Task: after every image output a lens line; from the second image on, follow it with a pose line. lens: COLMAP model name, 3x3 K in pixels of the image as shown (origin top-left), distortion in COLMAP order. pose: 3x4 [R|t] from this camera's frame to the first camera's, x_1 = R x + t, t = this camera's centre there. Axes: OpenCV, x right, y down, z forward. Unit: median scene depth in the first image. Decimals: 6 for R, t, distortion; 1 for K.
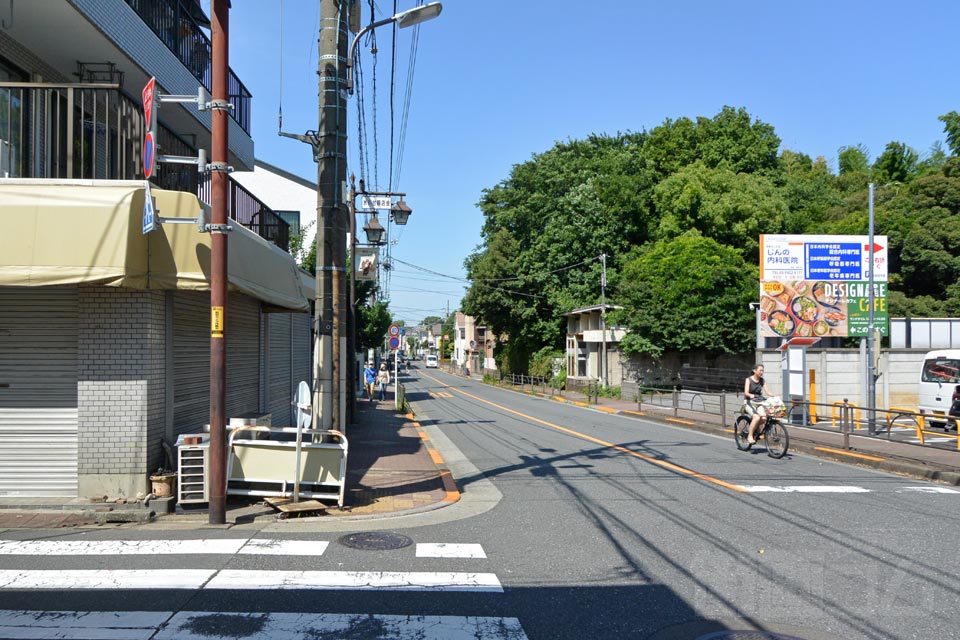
lens RADIAL K [[739.0, 0, 483.0], [0, 739.0, 341.4], [0, 0, 1]] dist [0.003162, -0.006171]
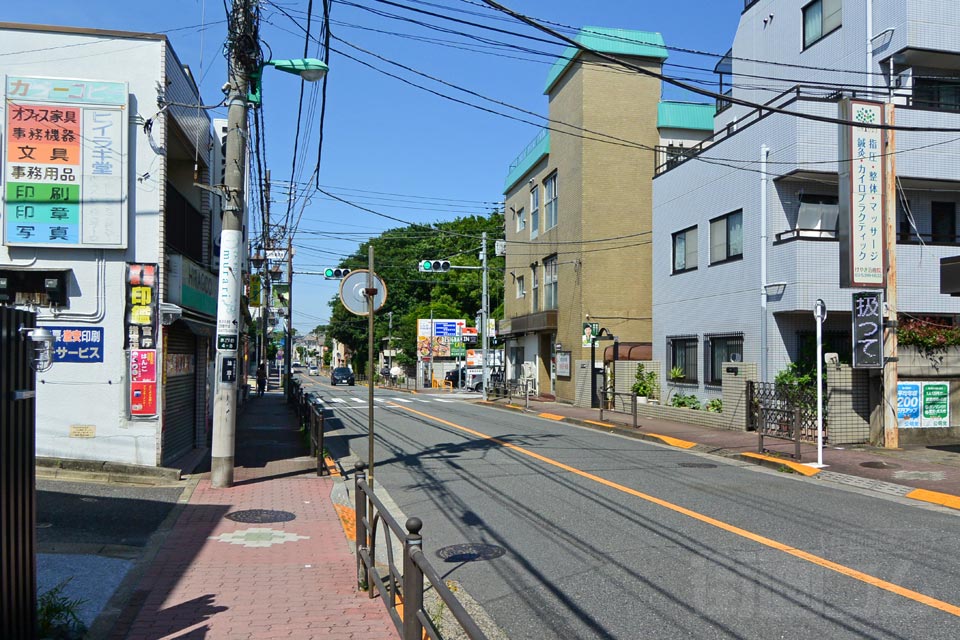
lens RADIAL K [[733.7, 0, 510.7], [0, 733.7, 341.8], [0, 0, 1]] dist [-0.008154, -0.001911]
pose [[0.984379, 0.002380, 0.176047, 0.124025], [-0.000889, 0.999963, -0.008551, -0.019813], [-0.176061, 0.008261, 0.984345, -0.917455]]
